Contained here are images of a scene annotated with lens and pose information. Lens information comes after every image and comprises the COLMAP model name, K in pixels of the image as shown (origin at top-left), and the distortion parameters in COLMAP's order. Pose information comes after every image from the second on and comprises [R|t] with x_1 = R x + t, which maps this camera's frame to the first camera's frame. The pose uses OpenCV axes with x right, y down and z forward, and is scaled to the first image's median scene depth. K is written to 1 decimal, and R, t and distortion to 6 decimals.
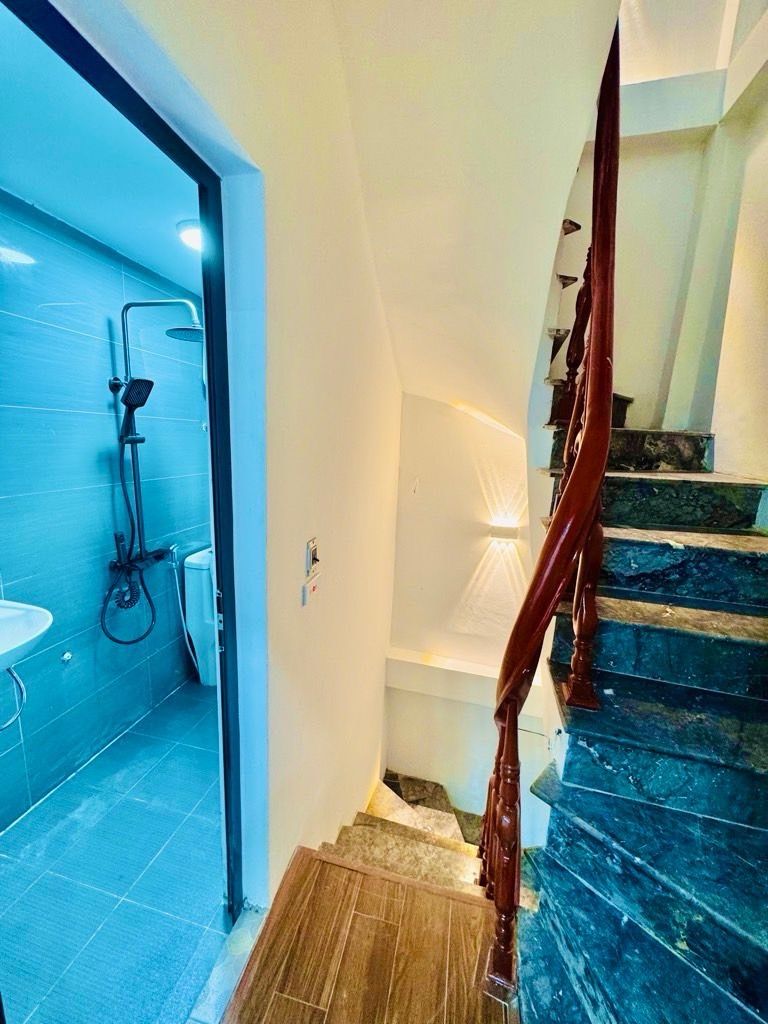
lens RADIAL K [[410.1, 0, 387.4], [0, 410.1, 513.0], [0, 0, 1]] dist [-0.002585, 0.000235]
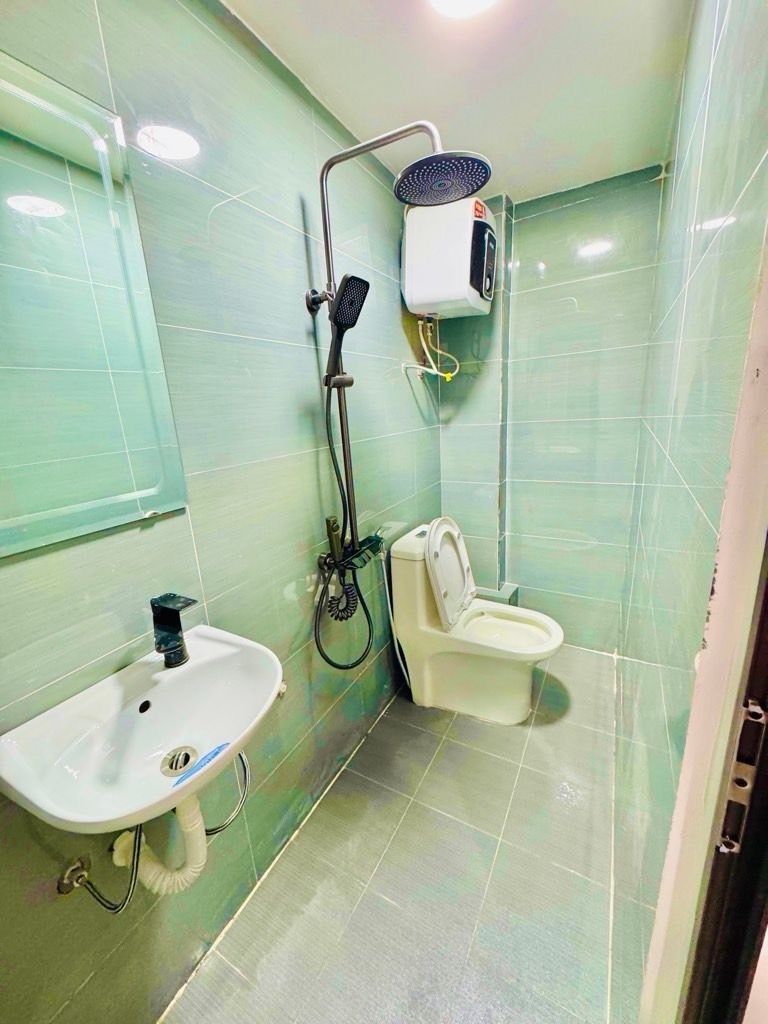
lens RADIAL K [[410.1, 0, 379.7], [0, 410.1, 511.0], [0, 0, 1]] dist [-0.002585, 0.000235]
pose [[0.950880, -0.027999, -0.308291, -0.350884], [0.050608, 0.996563, 0.065583, -0.004636], [0.305395, -0.077963, 0.949029, 0.350958]]
